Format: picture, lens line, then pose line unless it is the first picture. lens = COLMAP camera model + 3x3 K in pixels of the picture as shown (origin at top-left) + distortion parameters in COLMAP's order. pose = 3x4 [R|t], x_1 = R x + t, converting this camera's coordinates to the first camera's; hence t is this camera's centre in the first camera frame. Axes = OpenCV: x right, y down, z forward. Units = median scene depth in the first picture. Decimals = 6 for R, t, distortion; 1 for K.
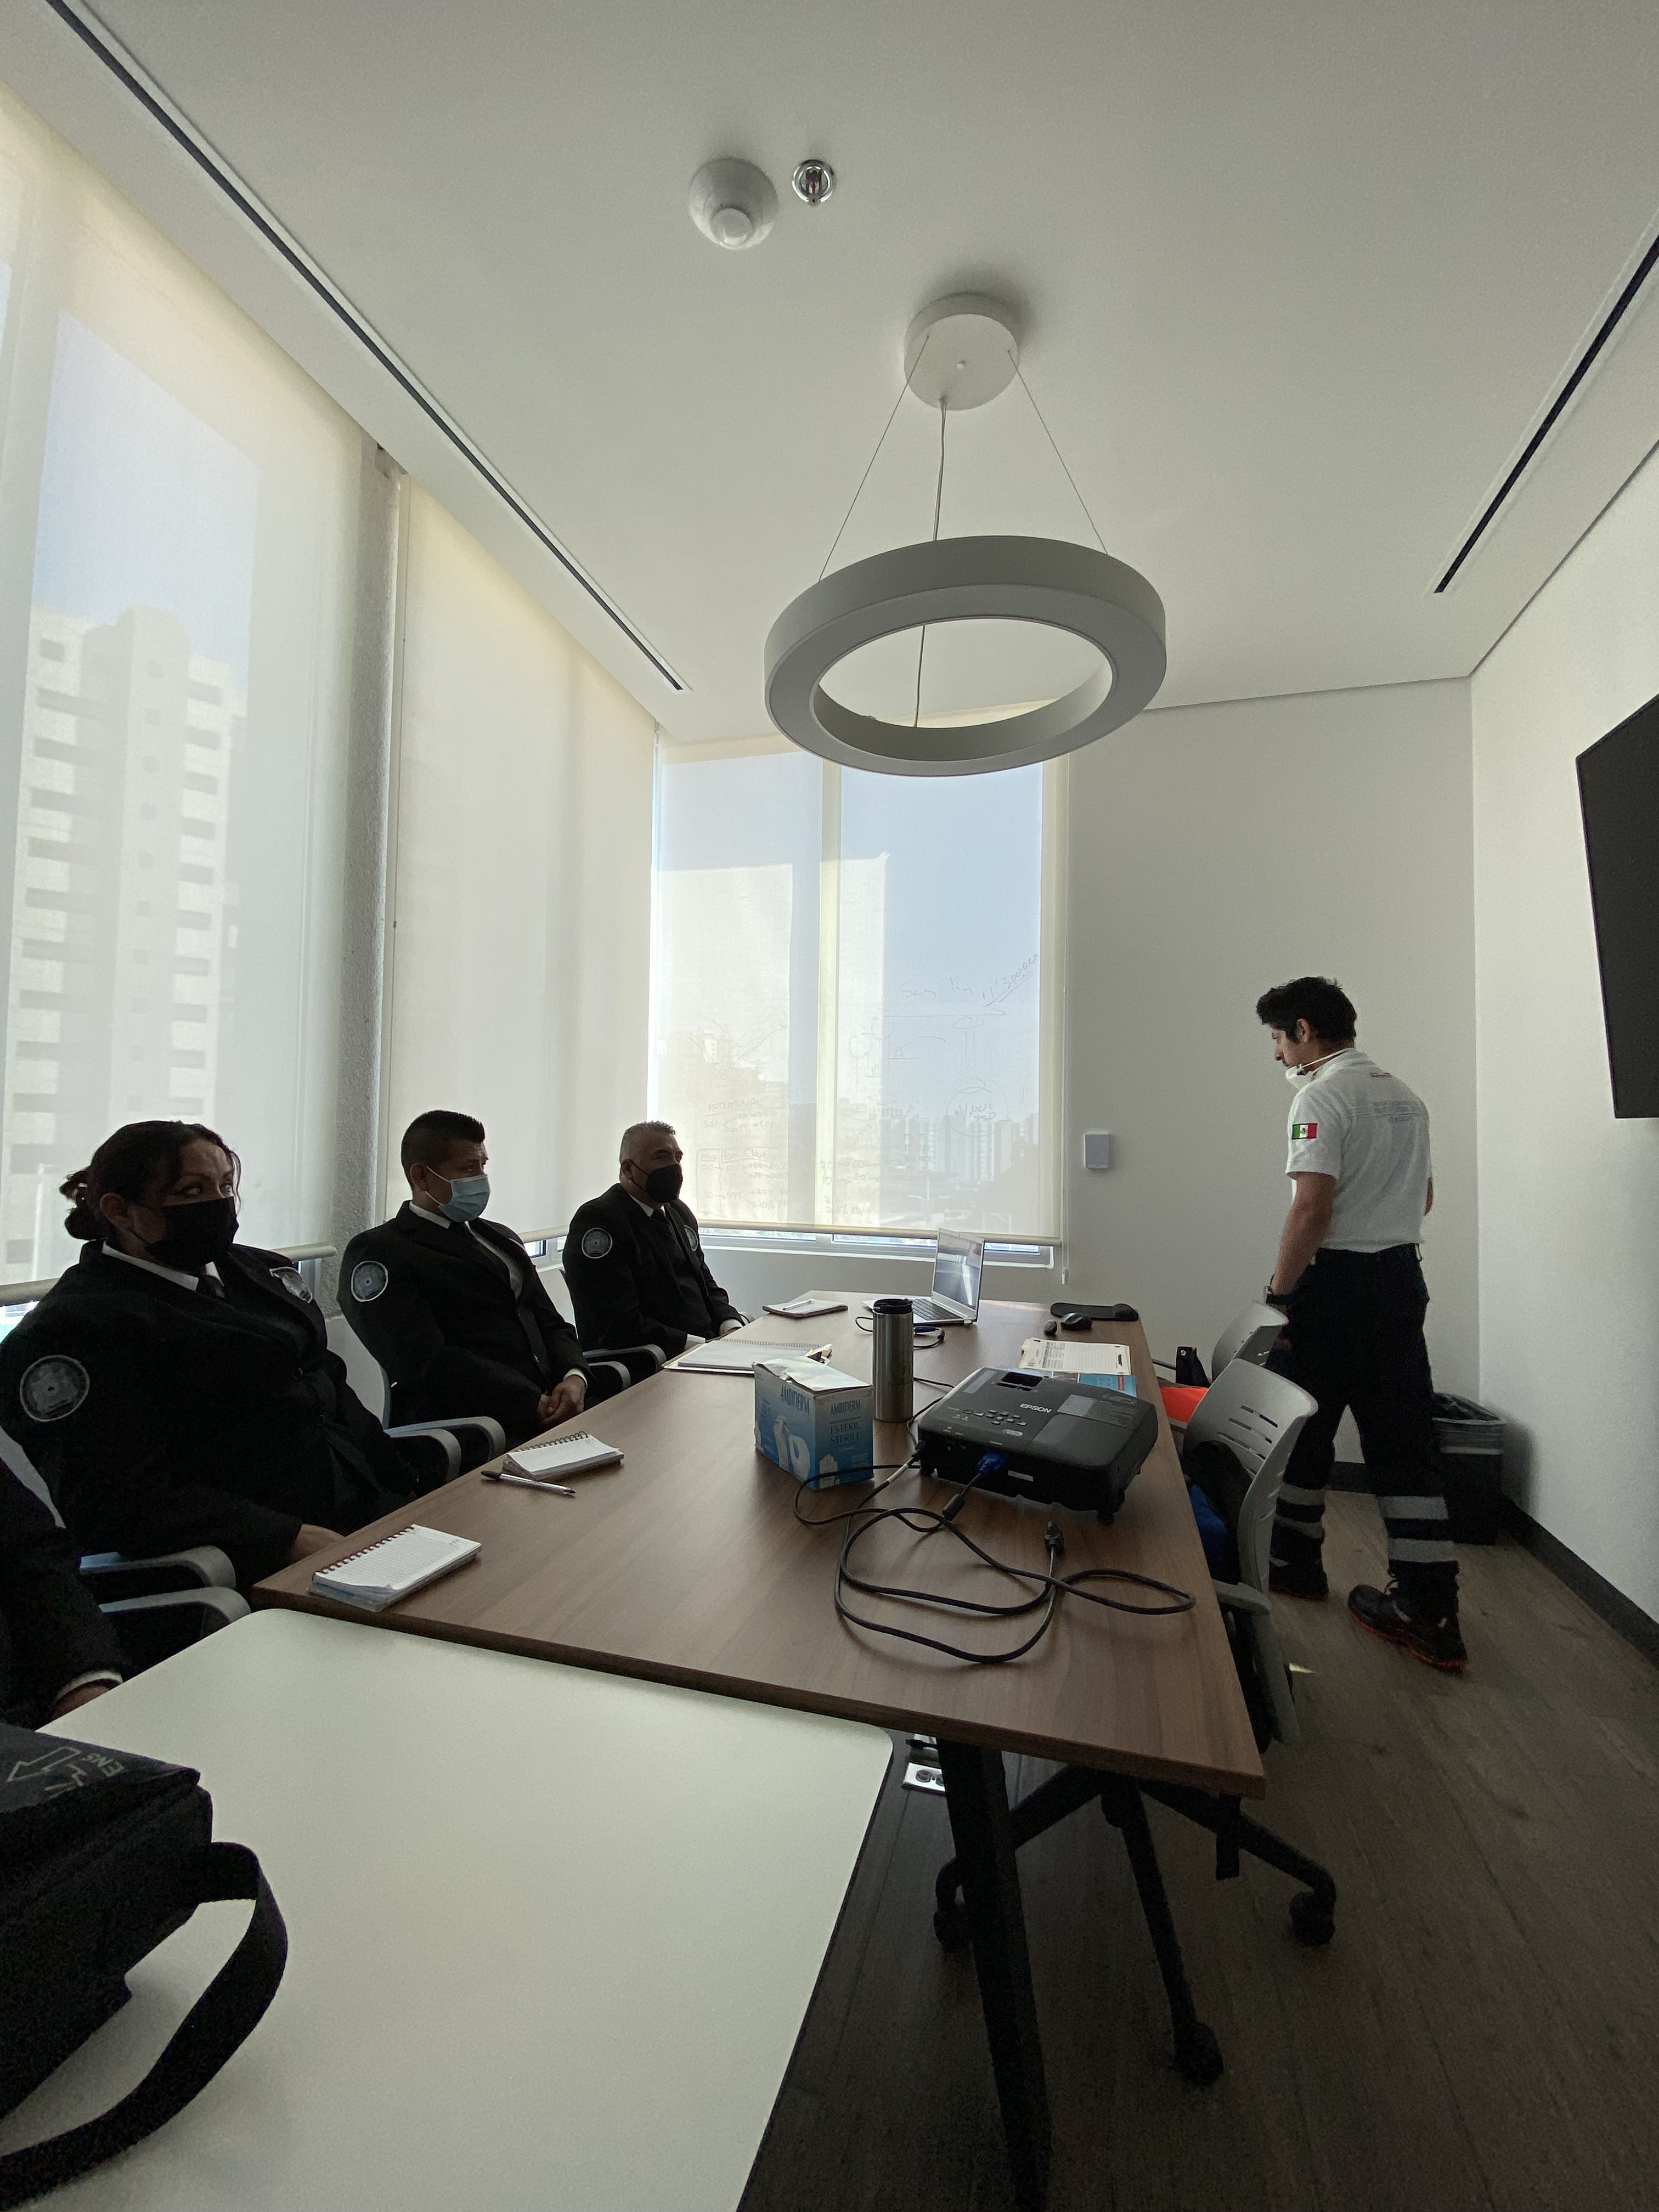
lens RADIAL K [[894.1, 0, 830.7], [0, 894.1, 1103.3], [0, 0, 1]] dist [0.001564, -0.013505]
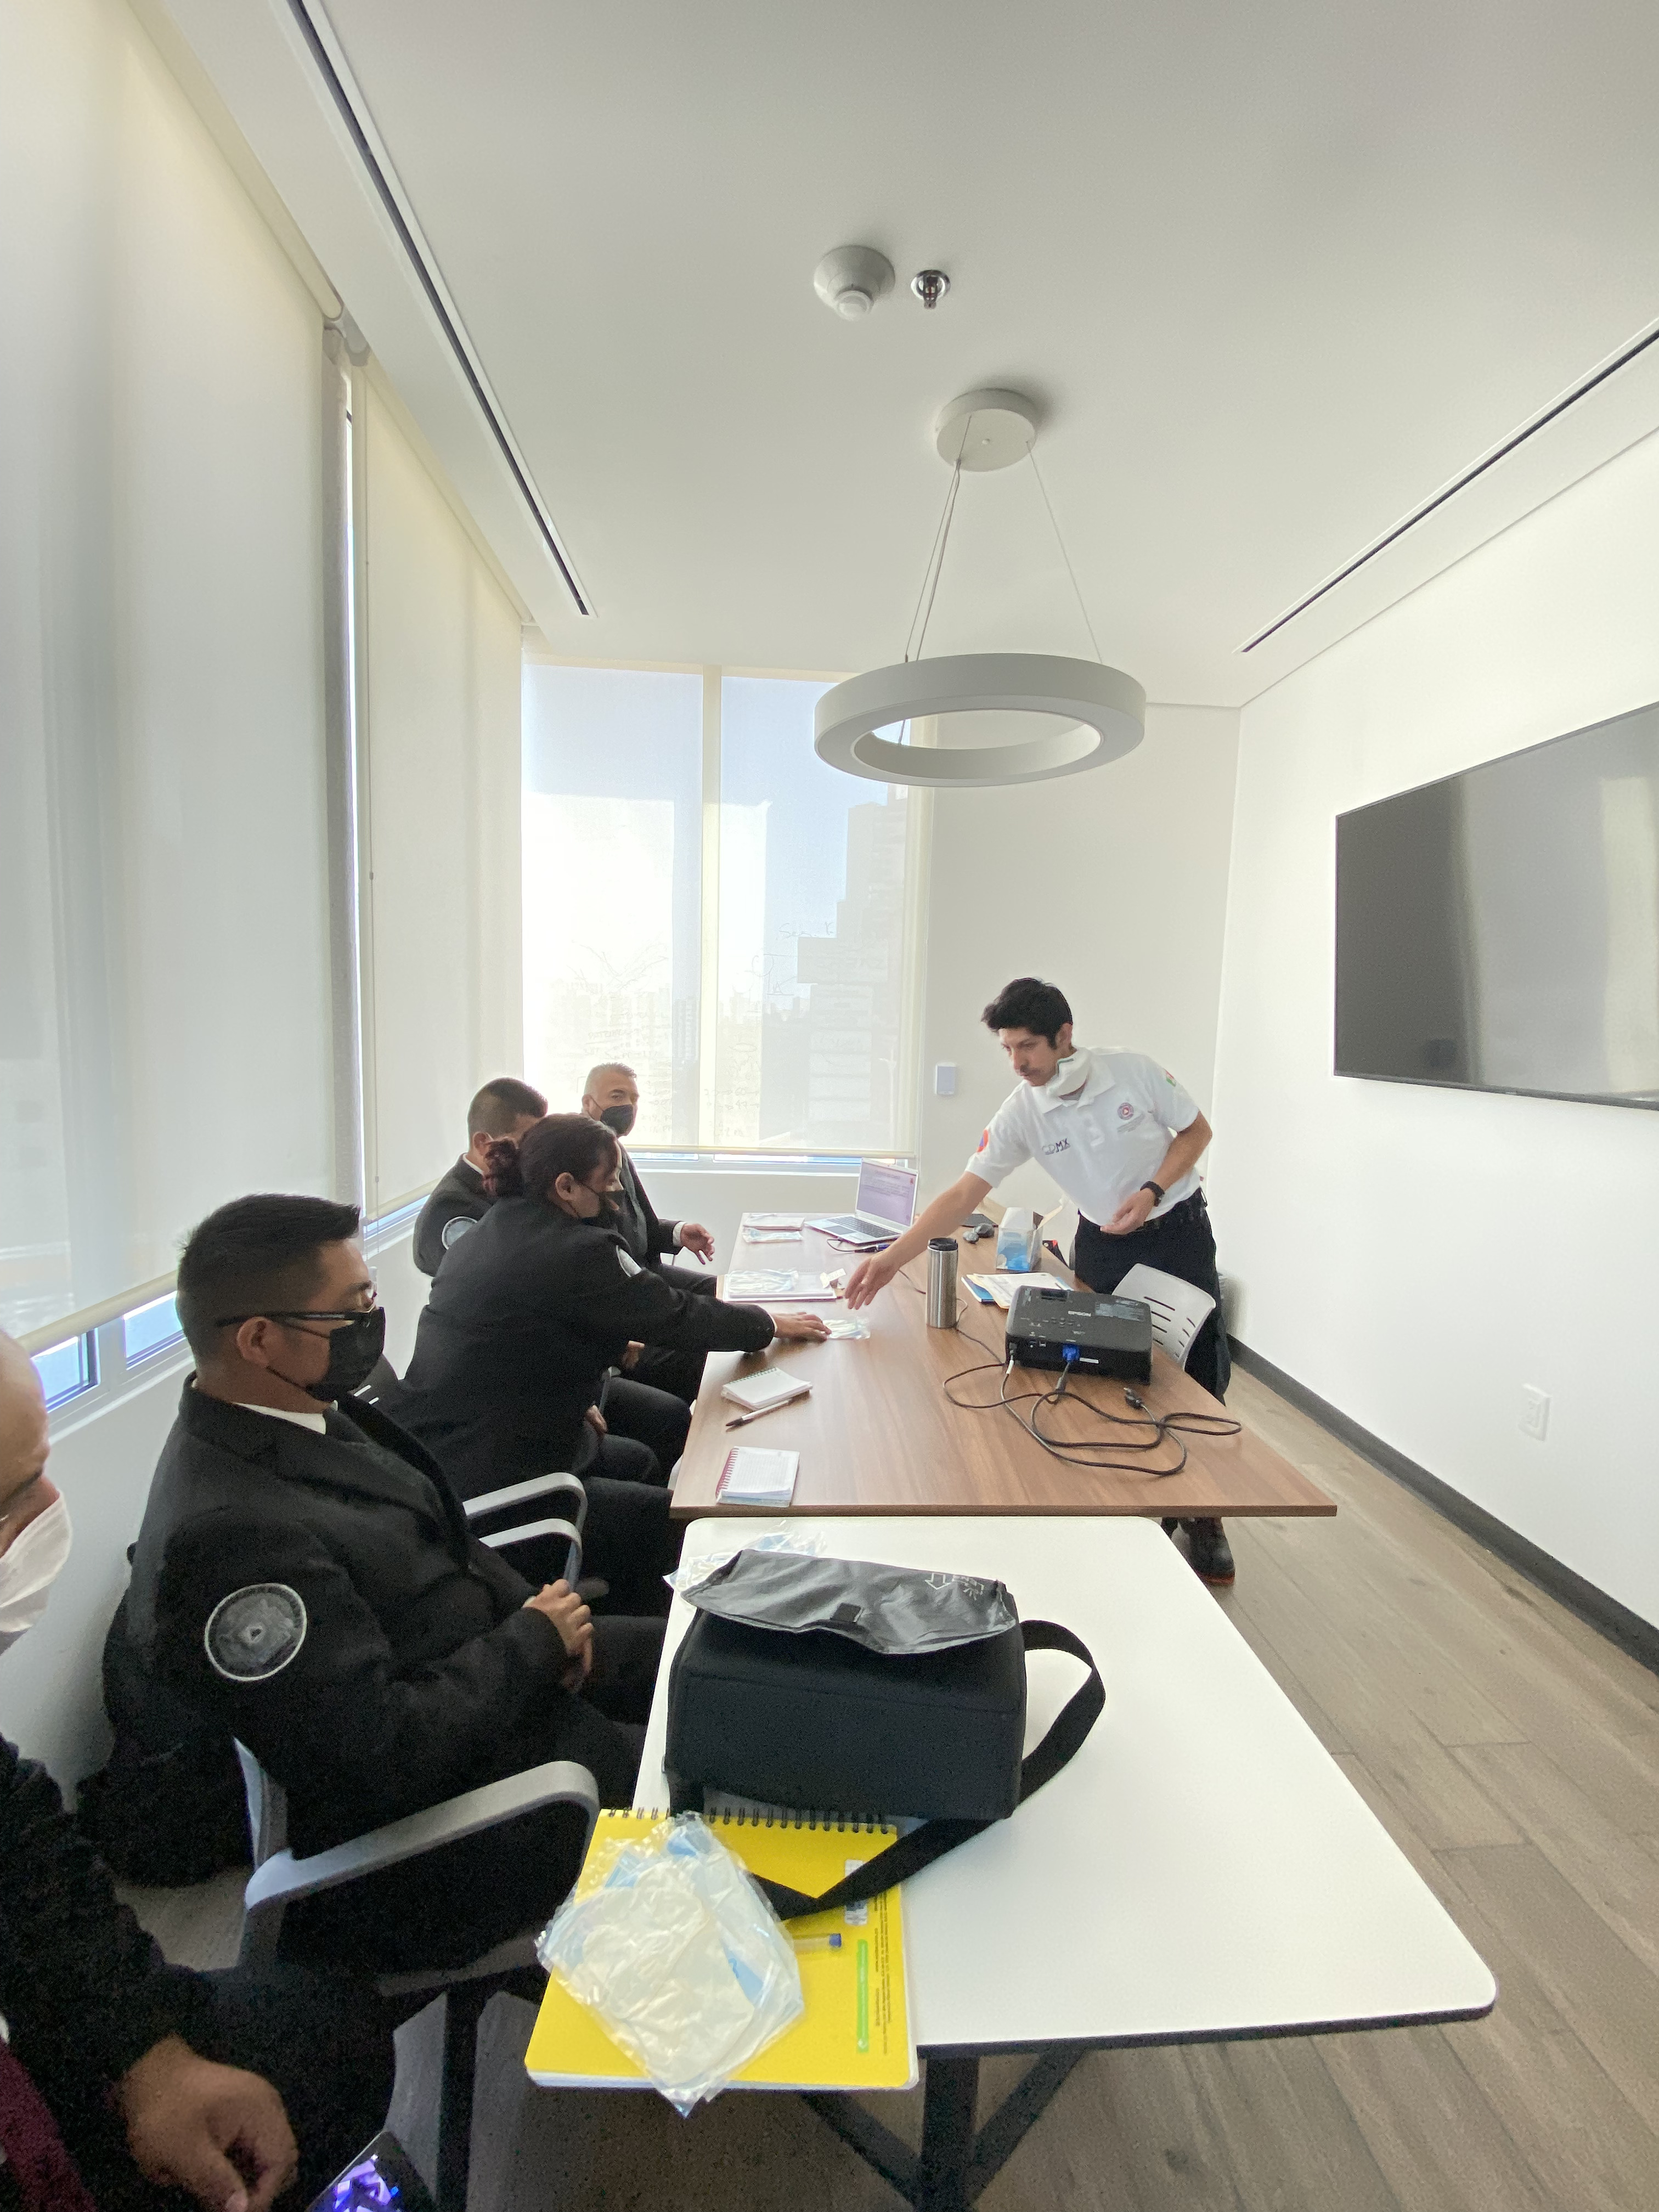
lens RADIAL K [[894.1, 0, 830.7], [0, 894.1, 1103.3], [0, 0, 1]] dist [0.001564, -0.013505]
pose [[0.946996, -0.013860, 0.320947, -0.497113], [-0.030135, 0.990831, 0.131706, -0.145663], [-0.319829, -0.134397, 0.937895, -0.159003]]
